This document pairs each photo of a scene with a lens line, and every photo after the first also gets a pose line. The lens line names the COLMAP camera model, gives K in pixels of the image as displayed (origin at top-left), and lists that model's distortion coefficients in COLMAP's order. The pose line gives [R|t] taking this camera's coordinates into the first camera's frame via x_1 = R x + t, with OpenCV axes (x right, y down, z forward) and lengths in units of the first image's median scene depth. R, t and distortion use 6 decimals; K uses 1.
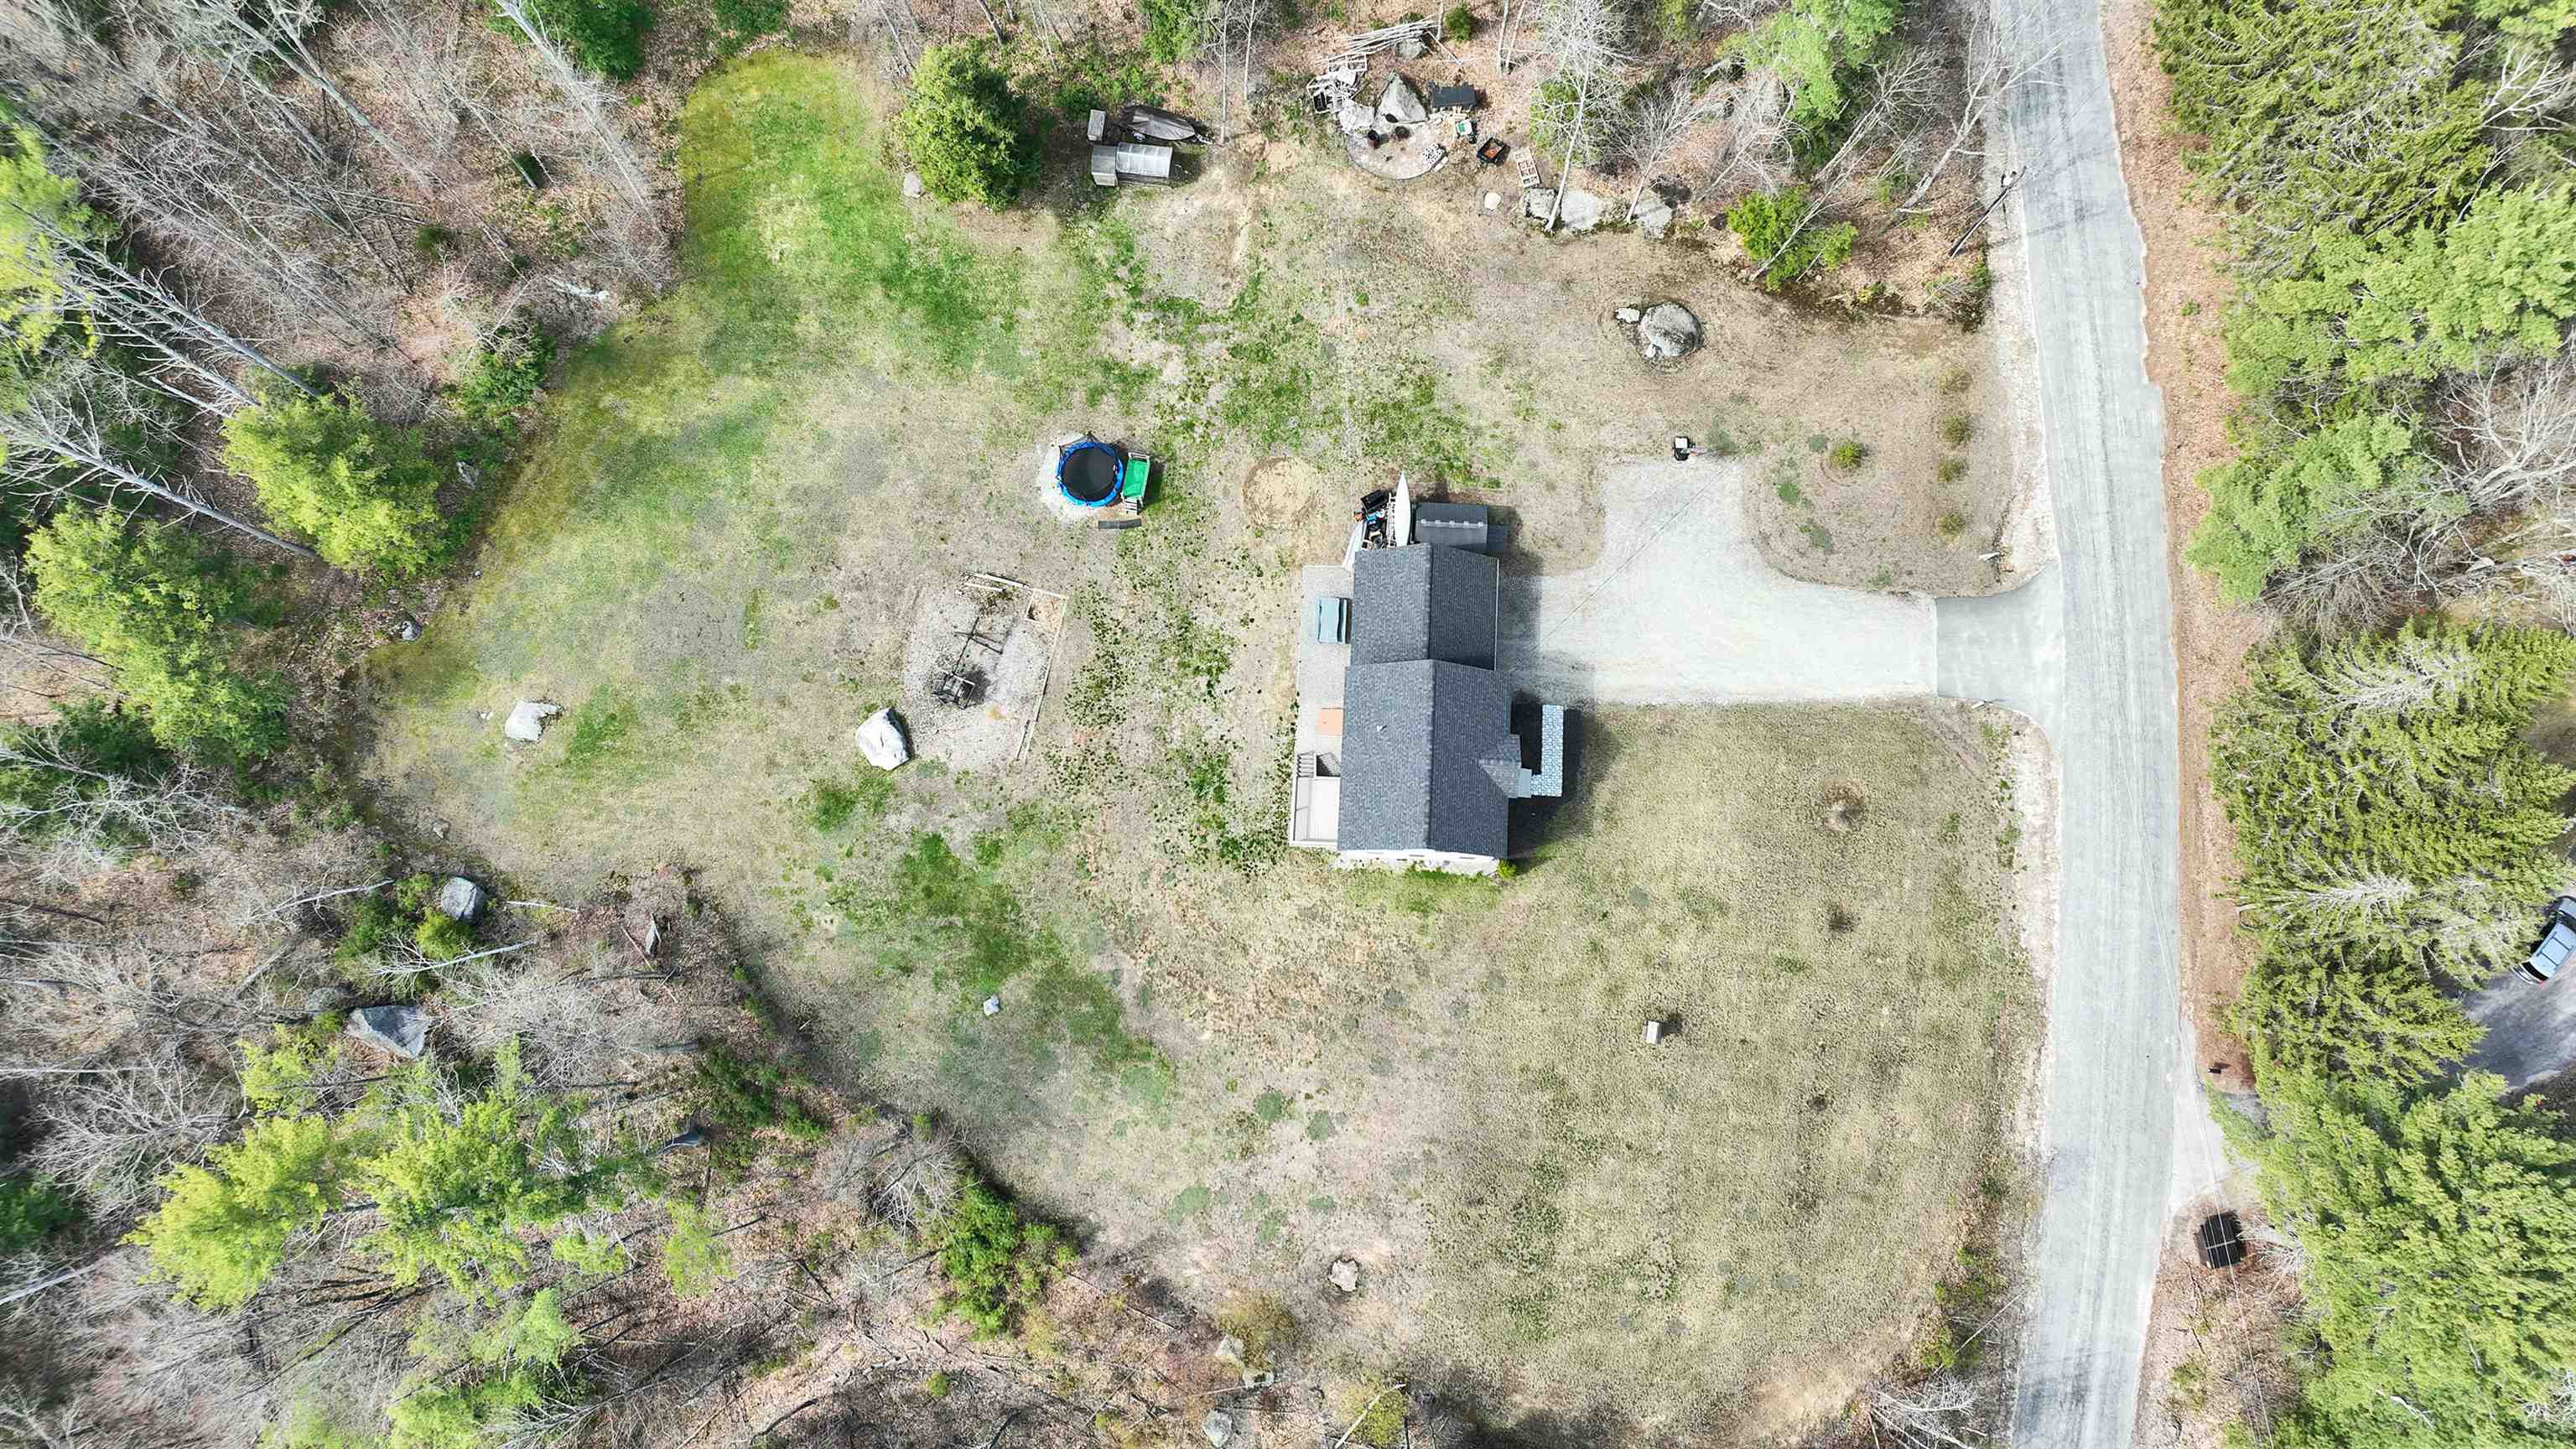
lens RADIAL K [[1864.6, 0, 1288.0], [0, 1864.6, 724.5], [0, 0, 1]] dist [0.003260, -0.000388]
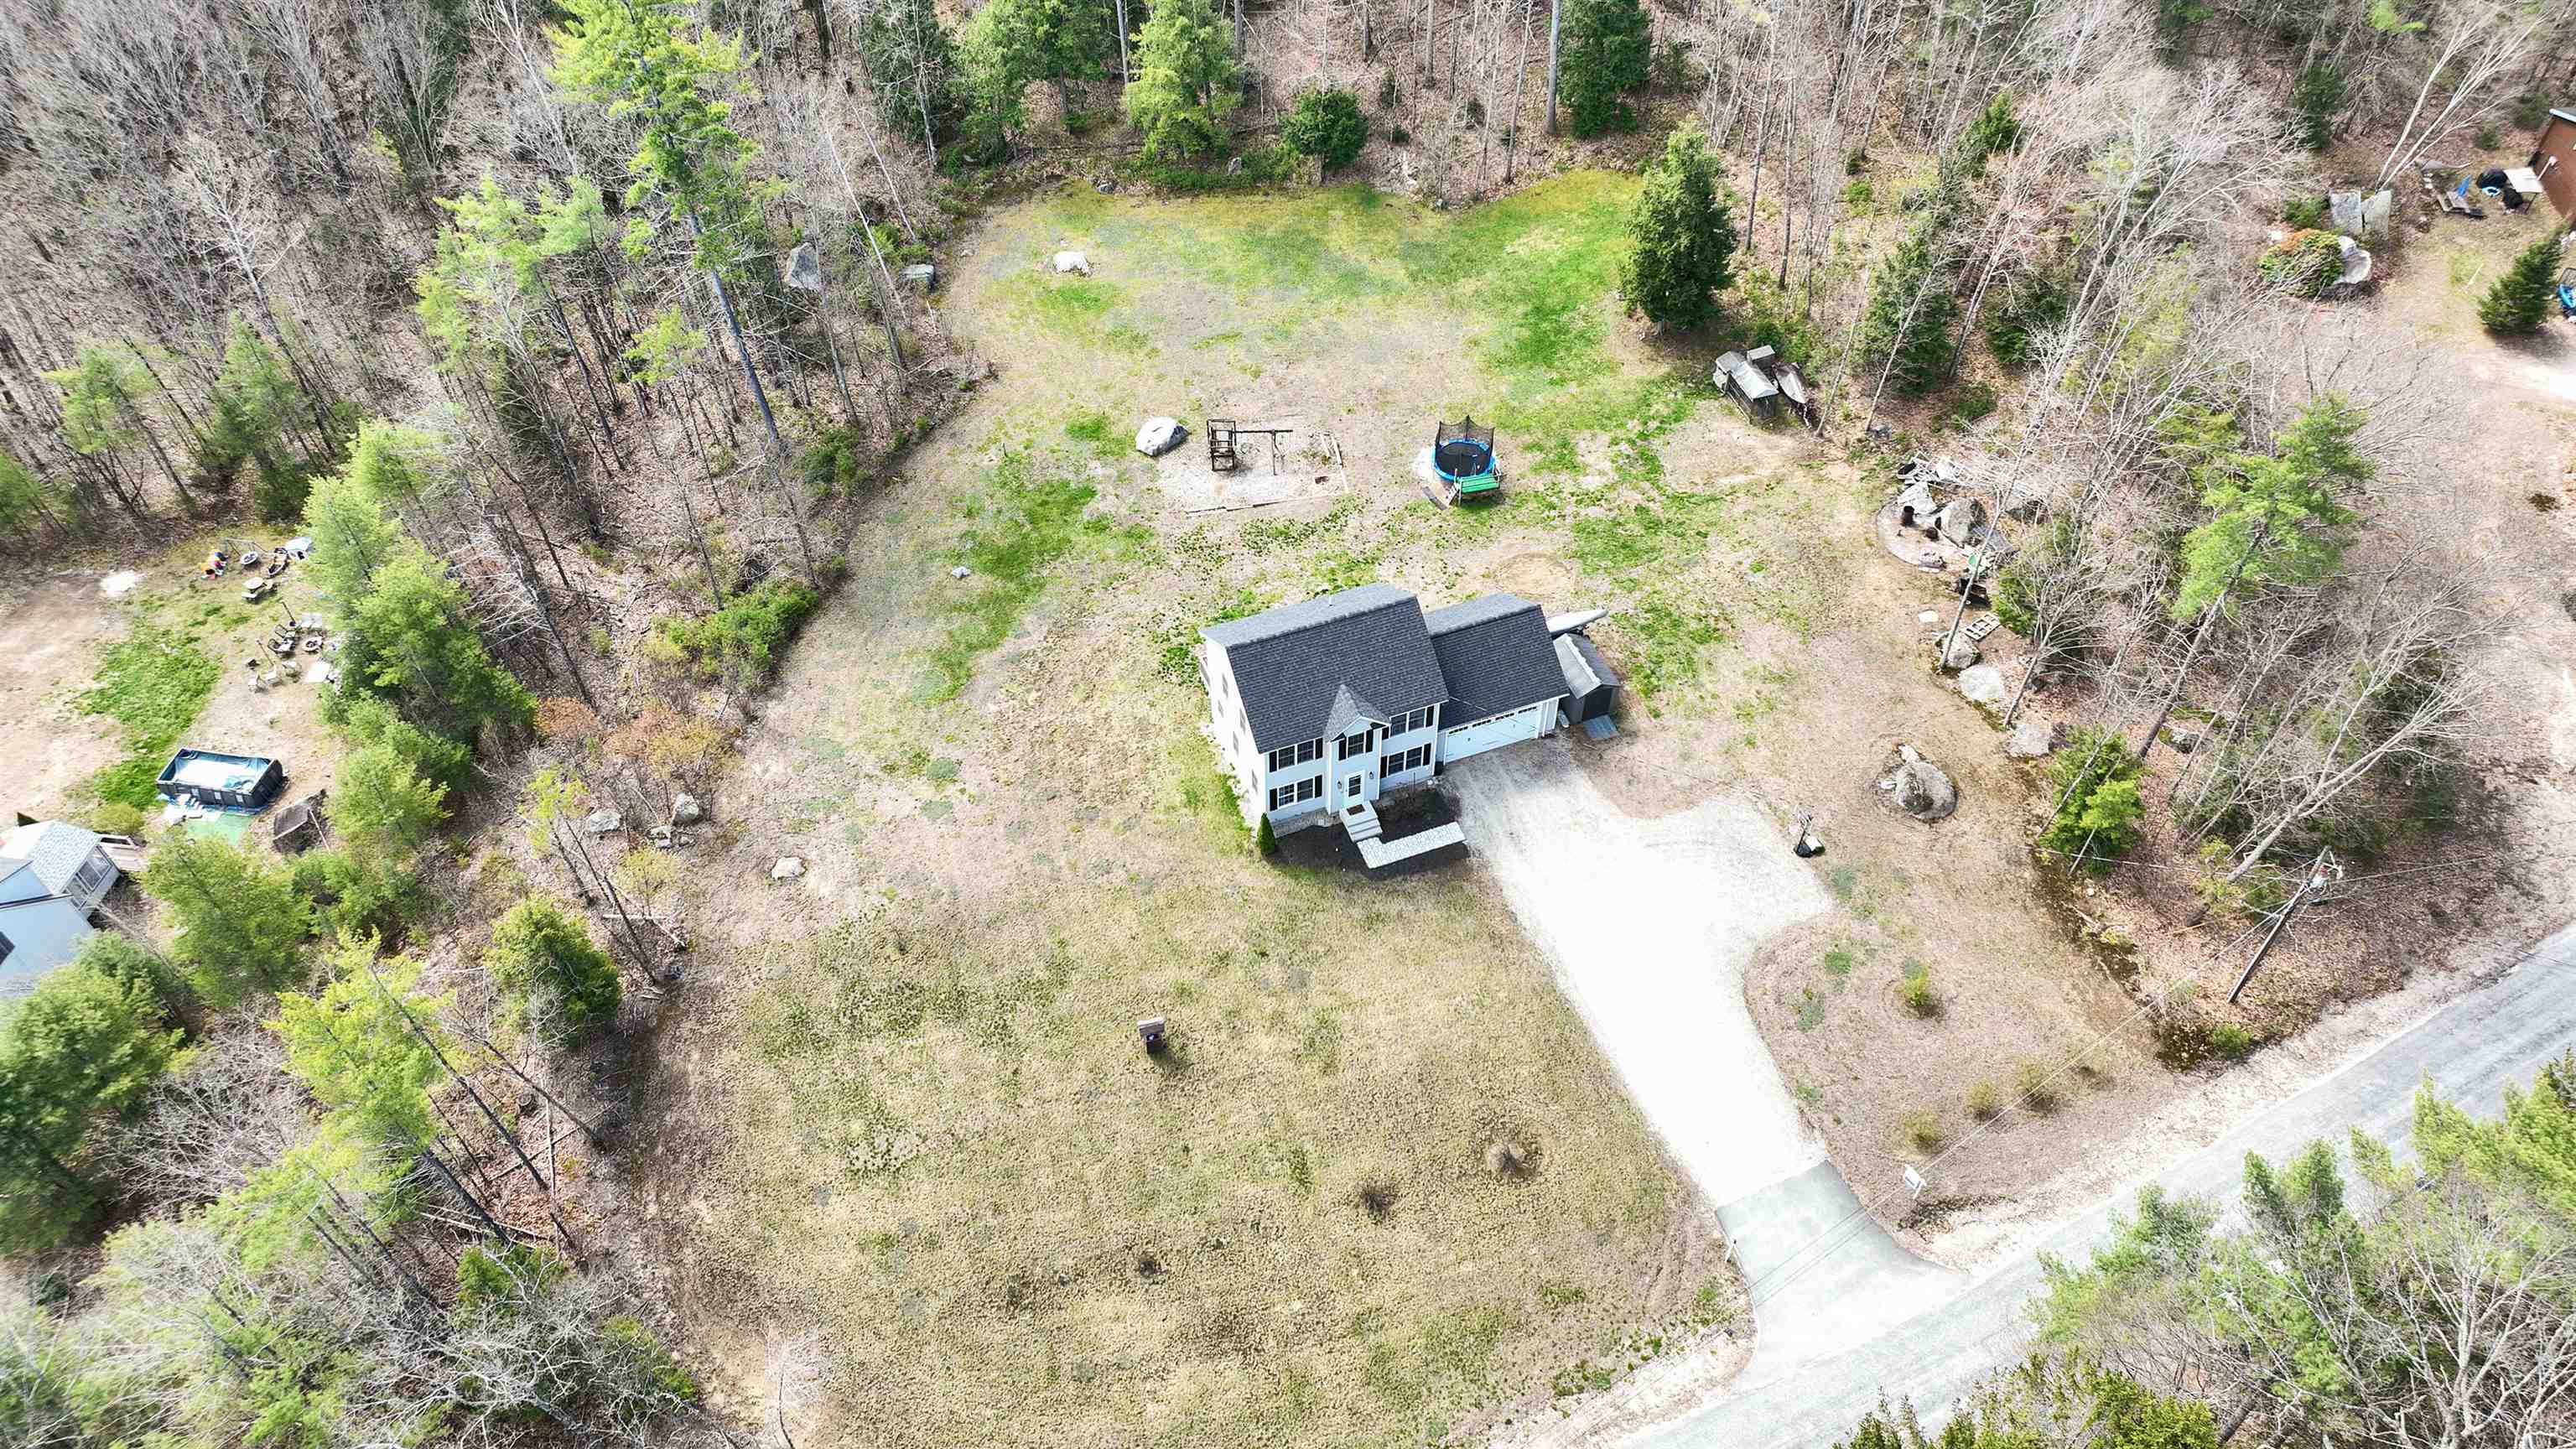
lens RADIAL K [[1864.6, 0, 1288.0], [0, 1864.6, 724.5], [0, 0, 1]] dist [0.003260, -0.000388]
pose [[0.396782, 0.660047, -0.637889, 0.629543], [-0.903148, 0.404869, -0.142846, 0.166533], [0.163976, 0.632787, 0.756765, 0.287151]]
